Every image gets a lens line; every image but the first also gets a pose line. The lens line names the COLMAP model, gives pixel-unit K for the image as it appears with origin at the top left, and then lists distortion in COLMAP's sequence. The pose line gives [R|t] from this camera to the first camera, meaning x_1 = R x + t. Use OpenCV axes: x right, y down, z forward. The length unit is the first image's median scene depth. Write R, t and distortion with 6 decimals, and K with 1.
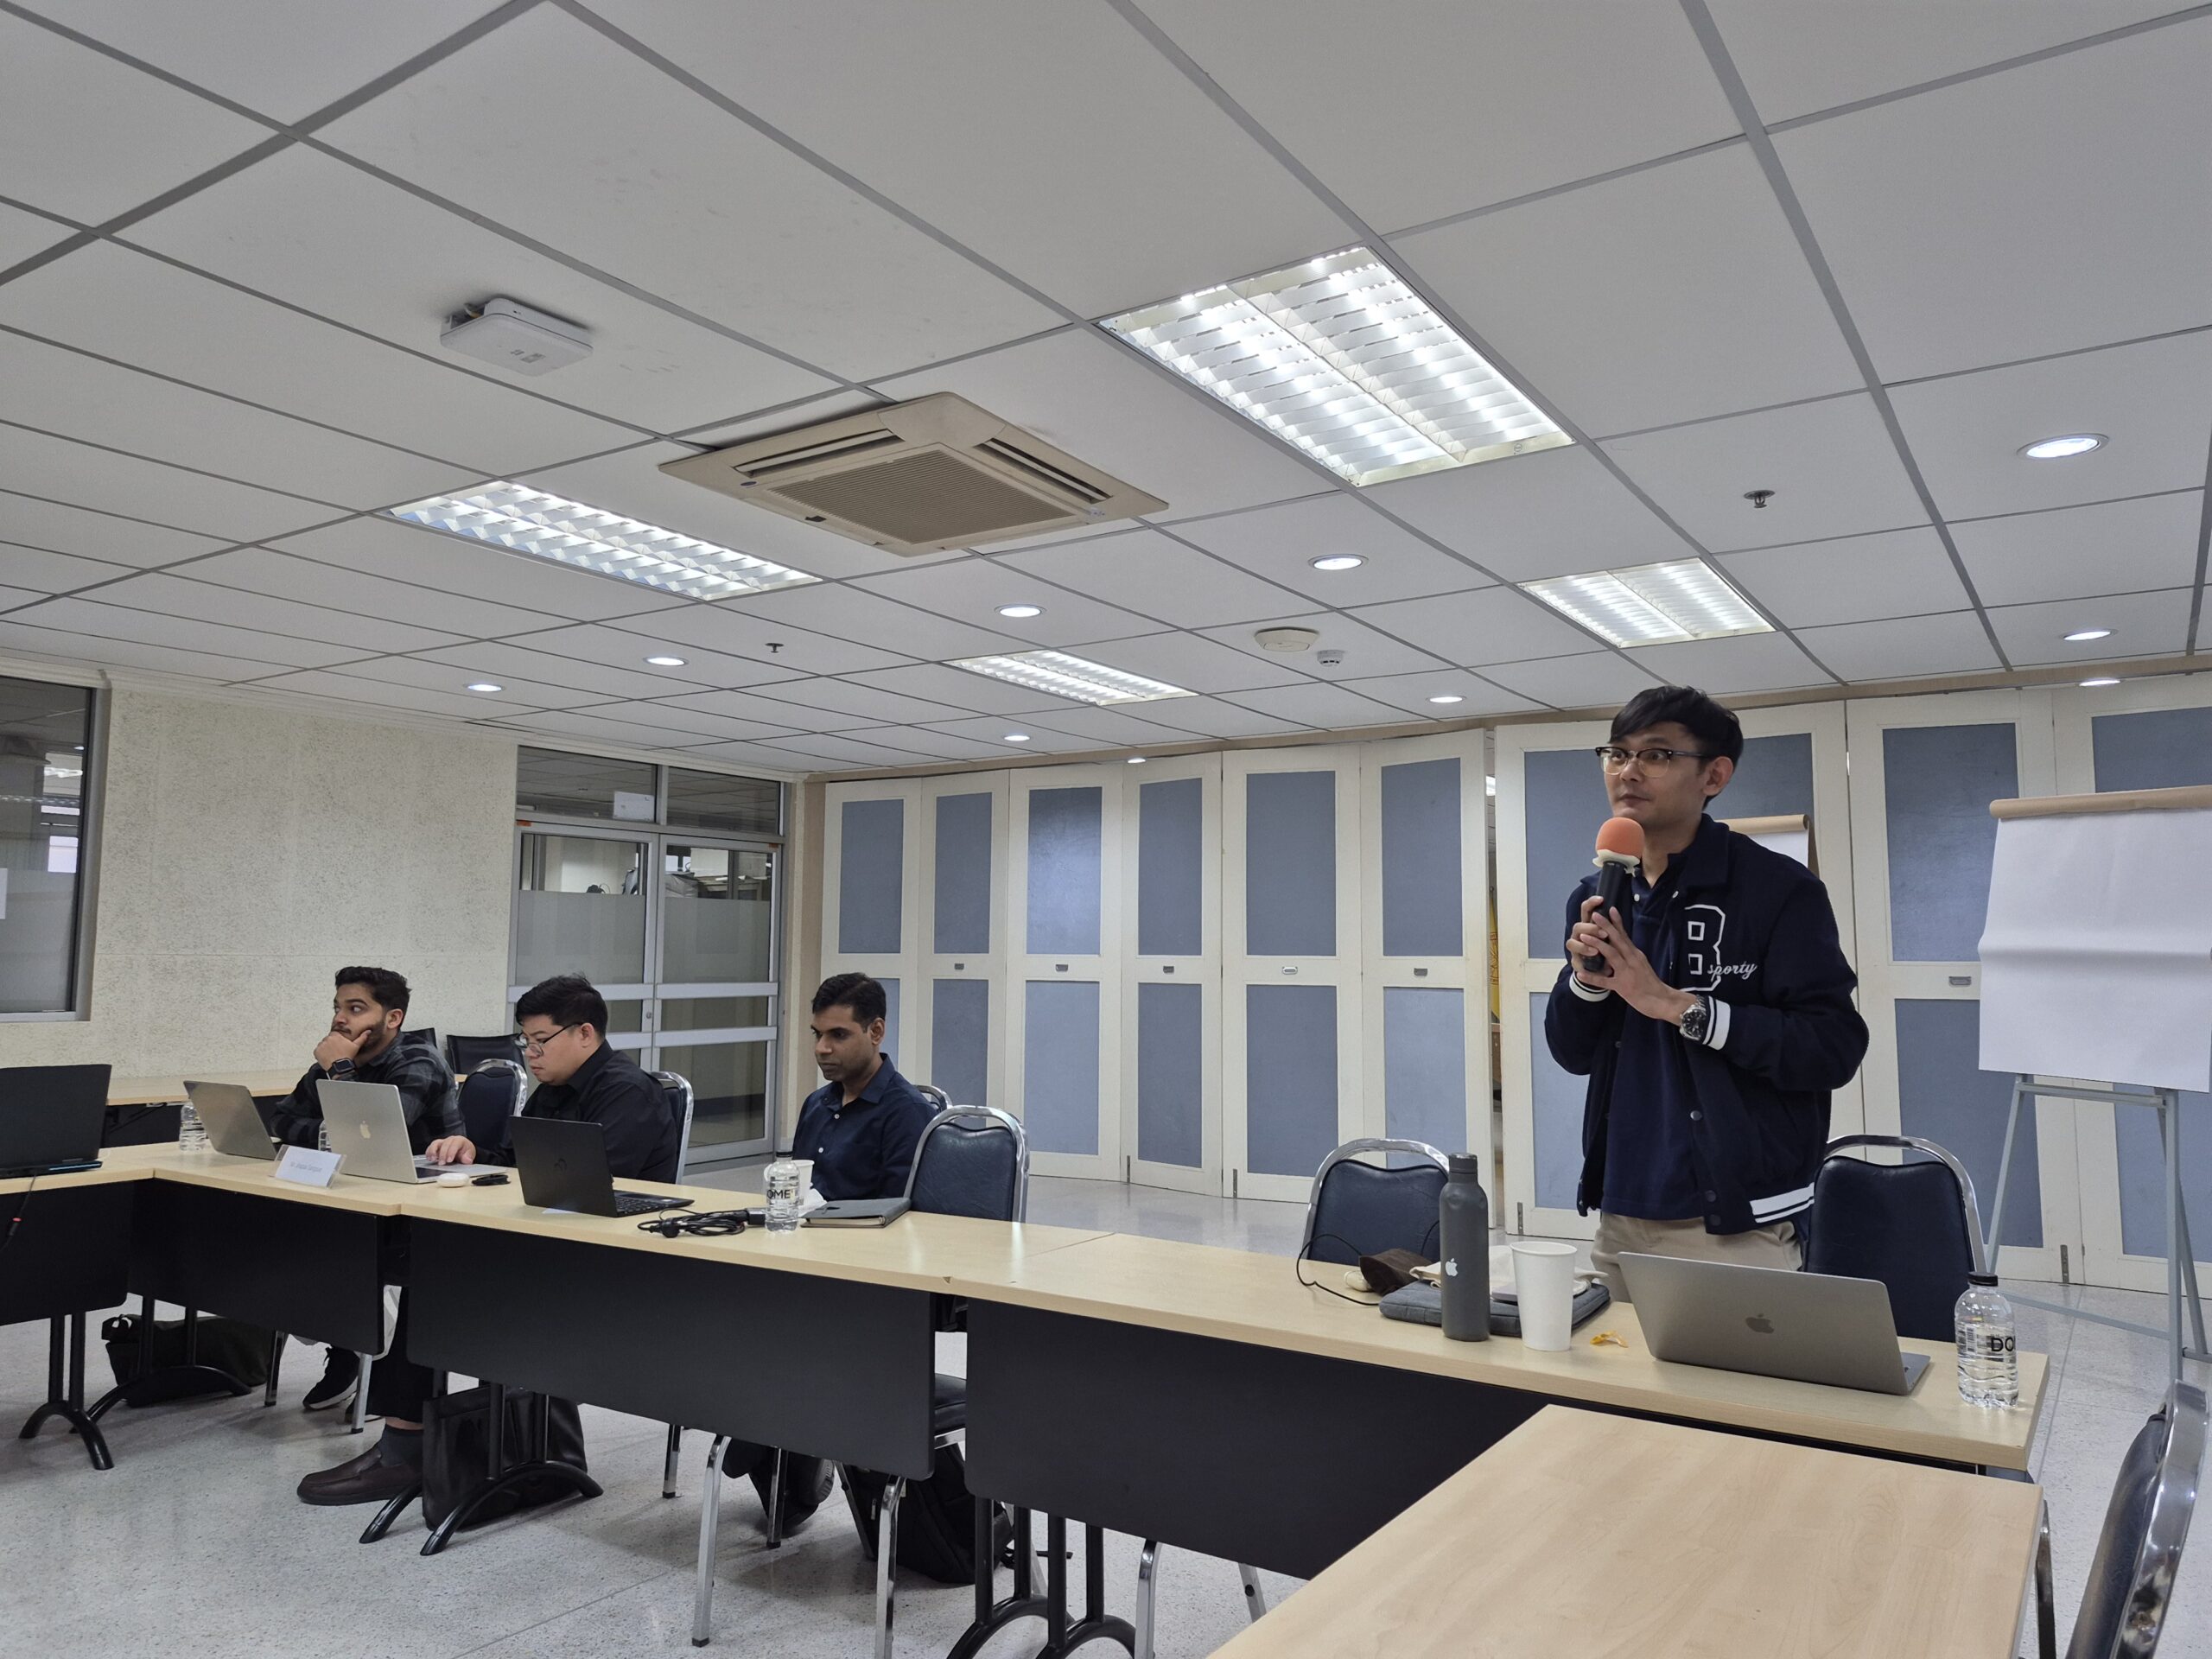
lens RADIAL K [[1485.4, 0, 1107.5], [0, 1485.4, 835.6], [0, 0, 1]] dist [0.062786, -0.088022]
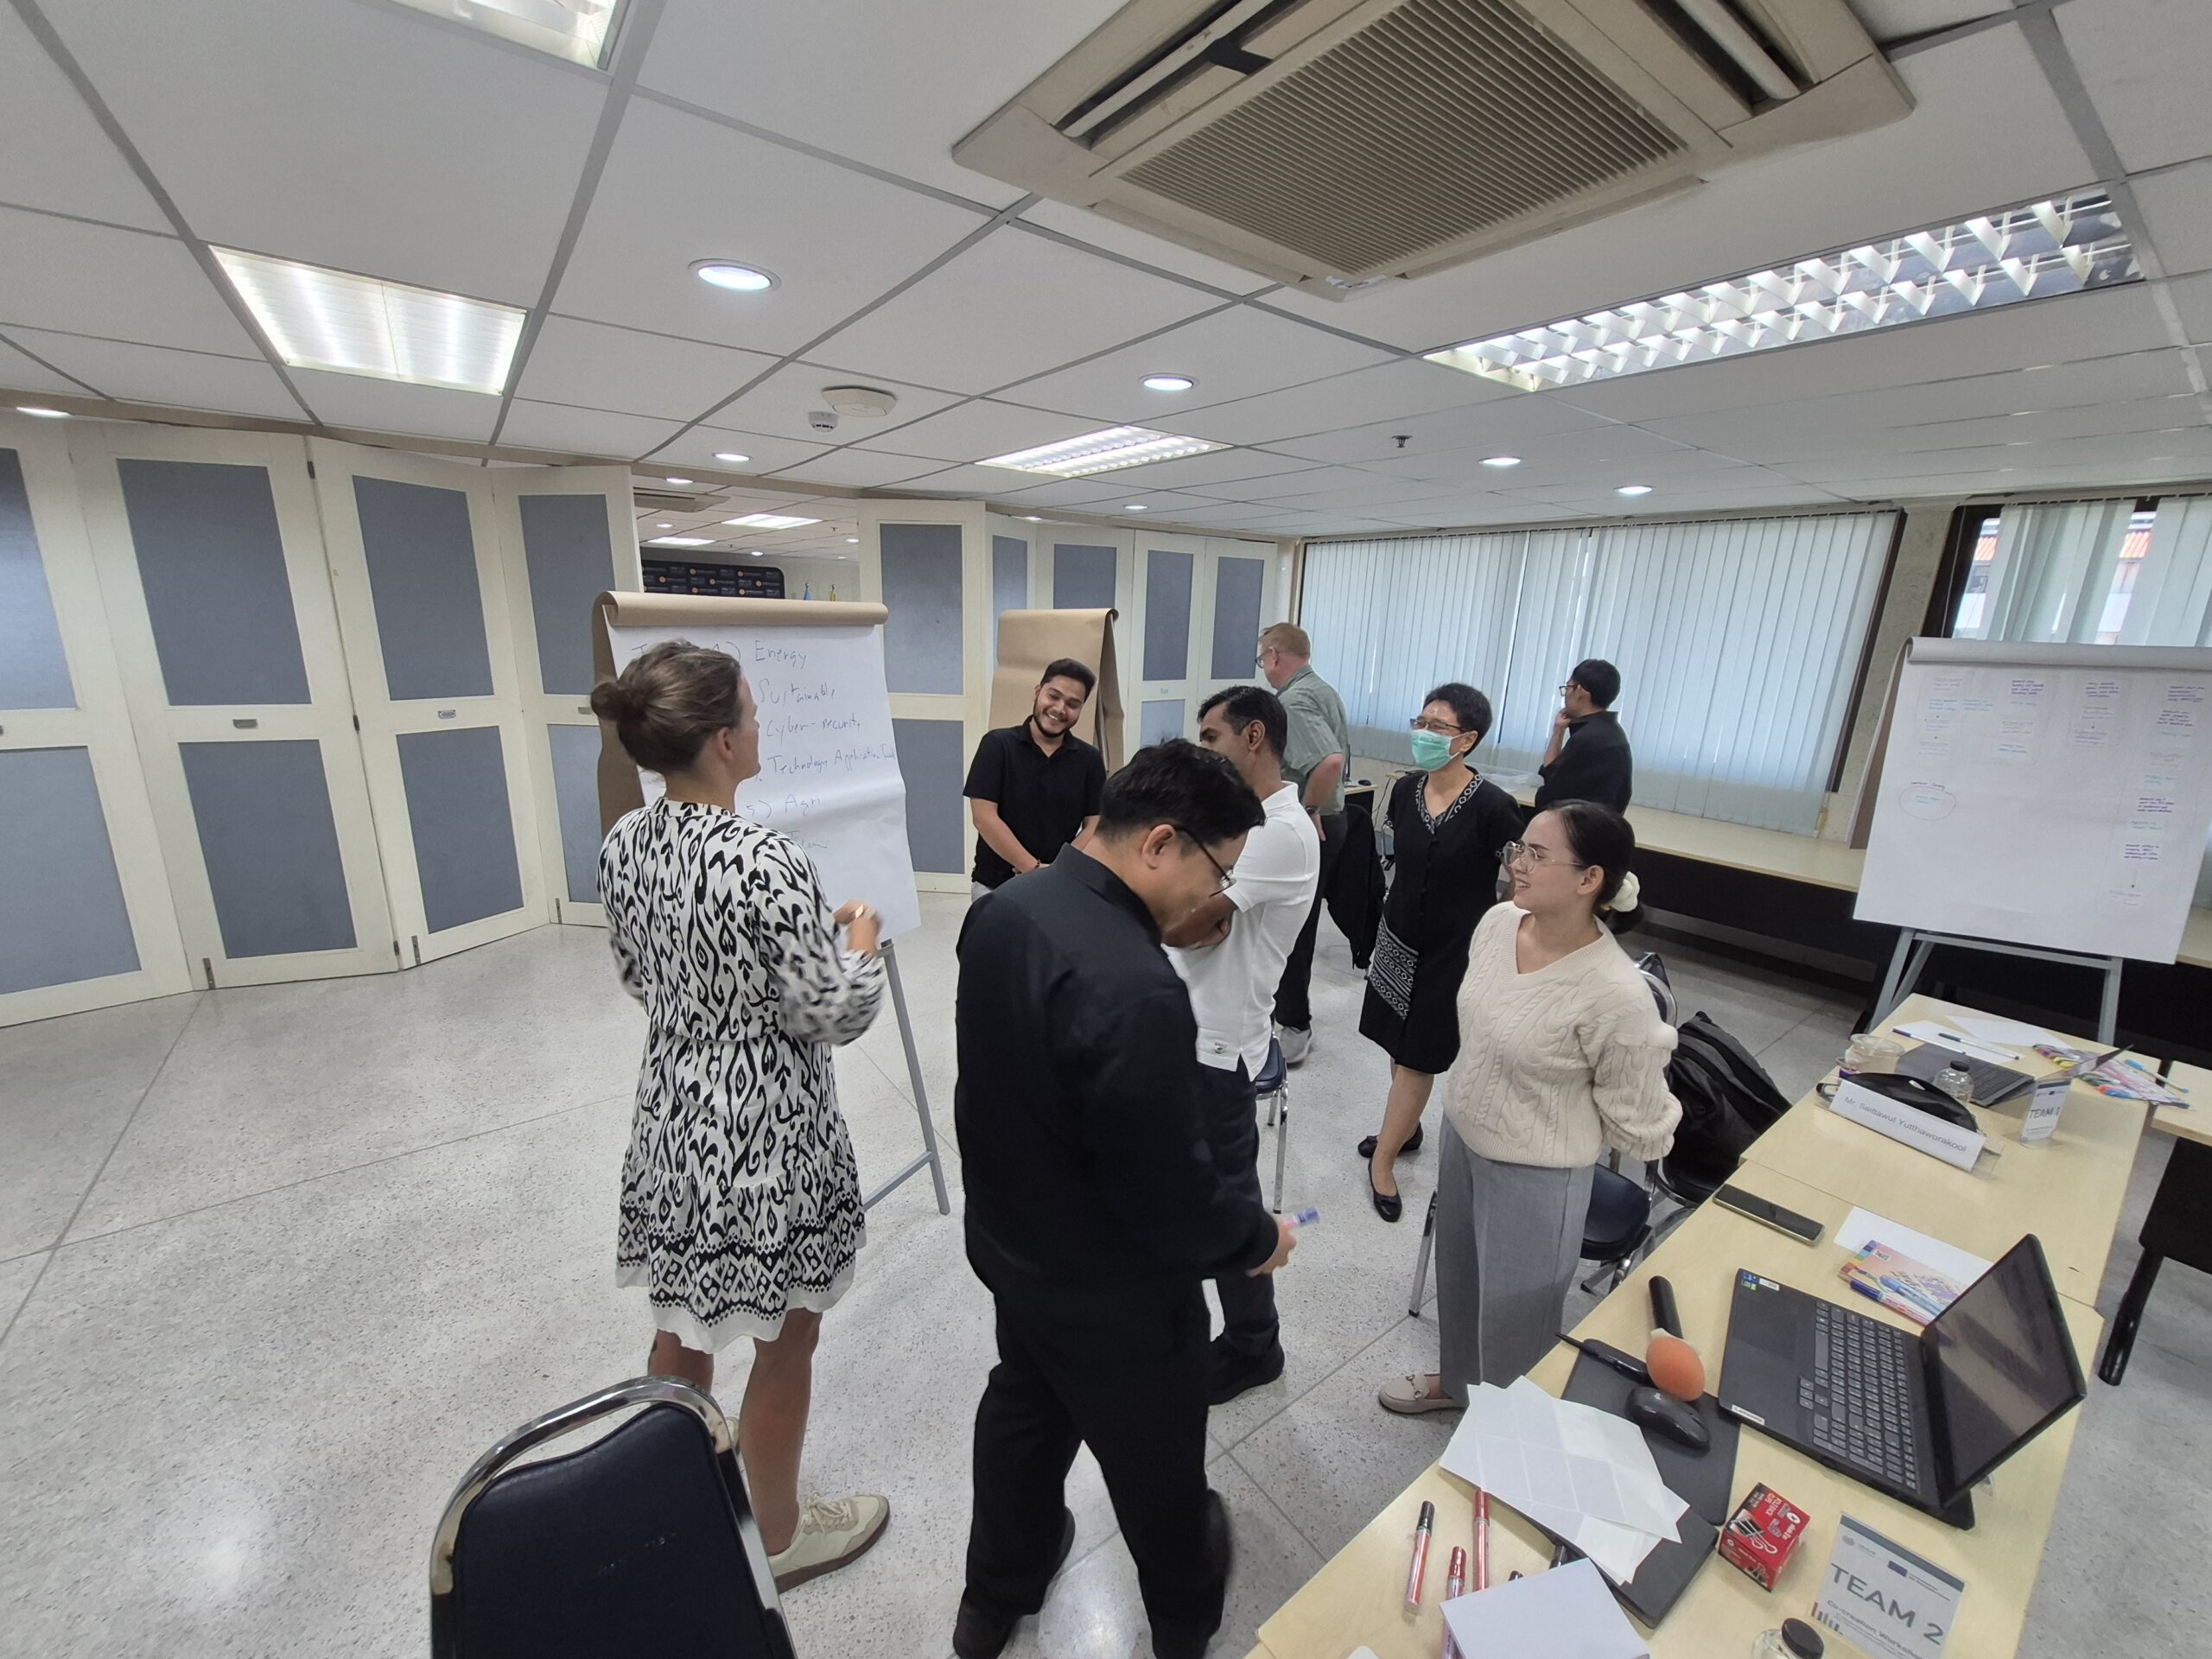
lens RADIAL K [[876.0, 0, 1099.4], [0, 876.0, 839.2], [0, 0, 1]] dist [-0.000230, -0.000029]
pose [[0.348628, -0.225210, 0.909802, -0.291363], [-0.110823, 0.953988, 0.278614, -0.036559], [-0.930686, -0.197960, 0.307629, 0.540681]]
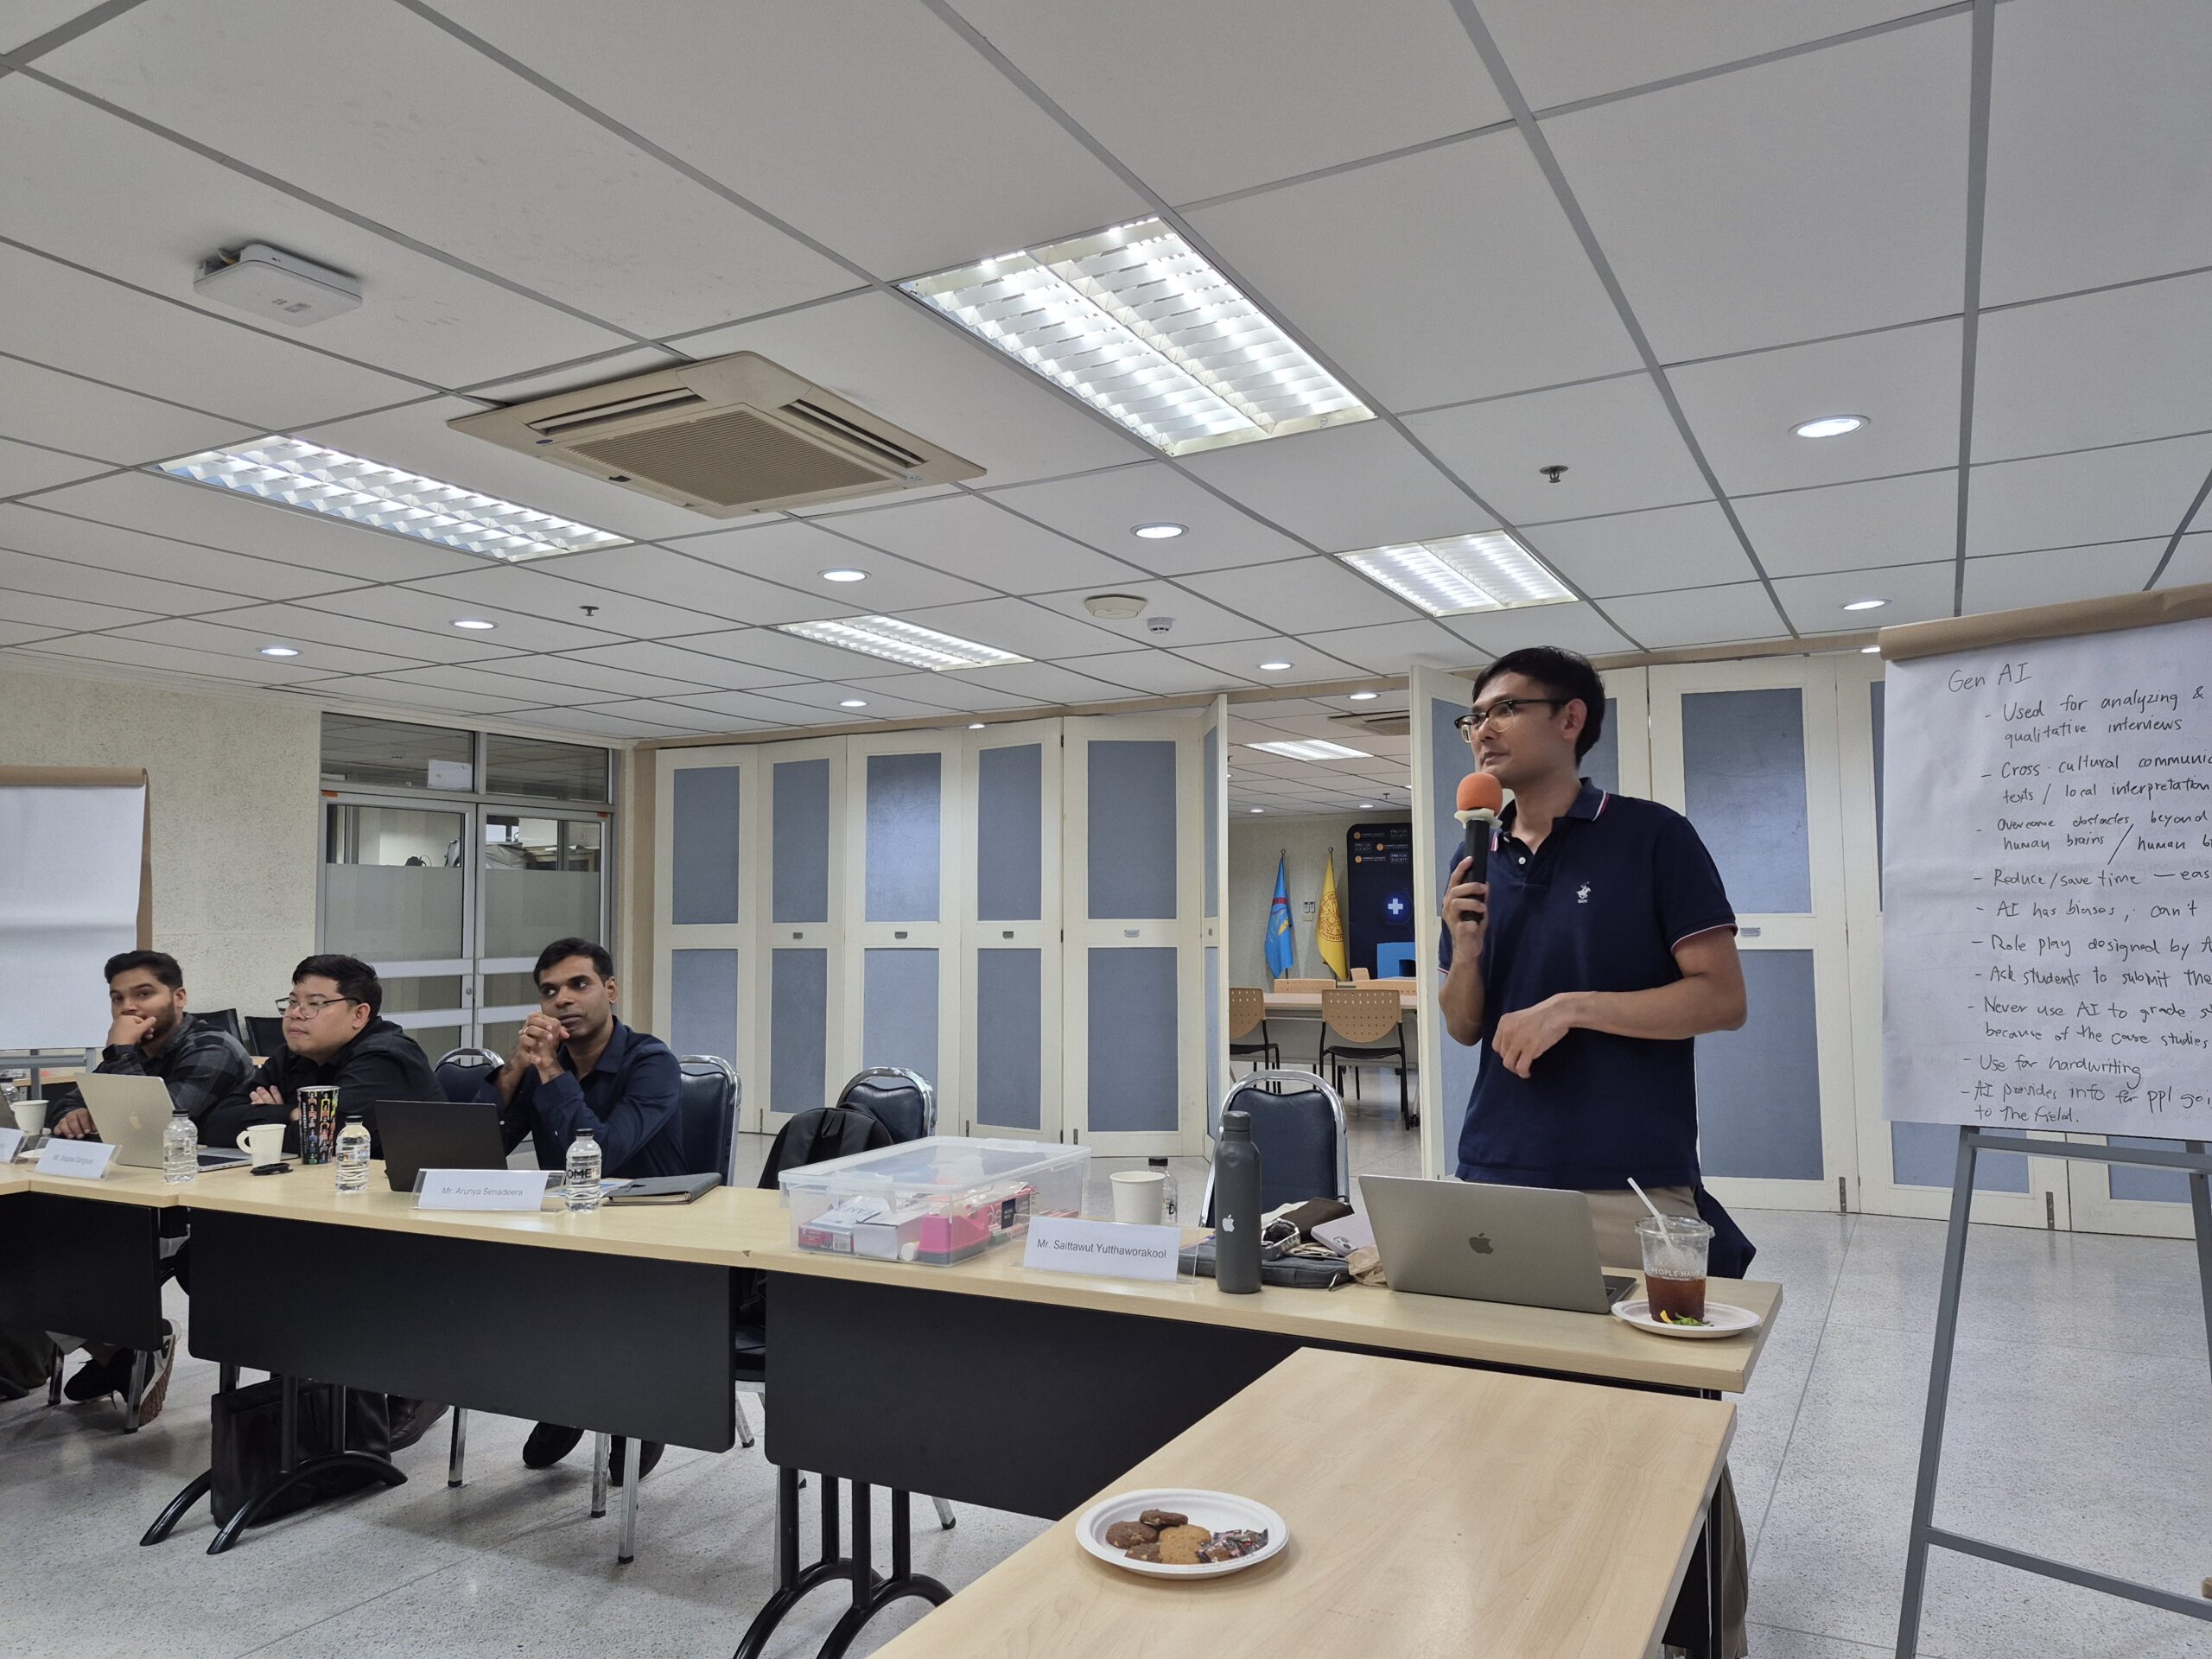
lens RADIAL K [[1485.4, 0, 1107.5], [0, 1485.4, 835.6], [0, 0, 1]] dist [0.062786, -0.088022]
pose [[0.995117, -0.010340, 0.098158, 0.012476], [0.007990, 0.999673, 0.024303, -0.000958], [-0.098377, -0.023400, 0.994874, -0.002797]]
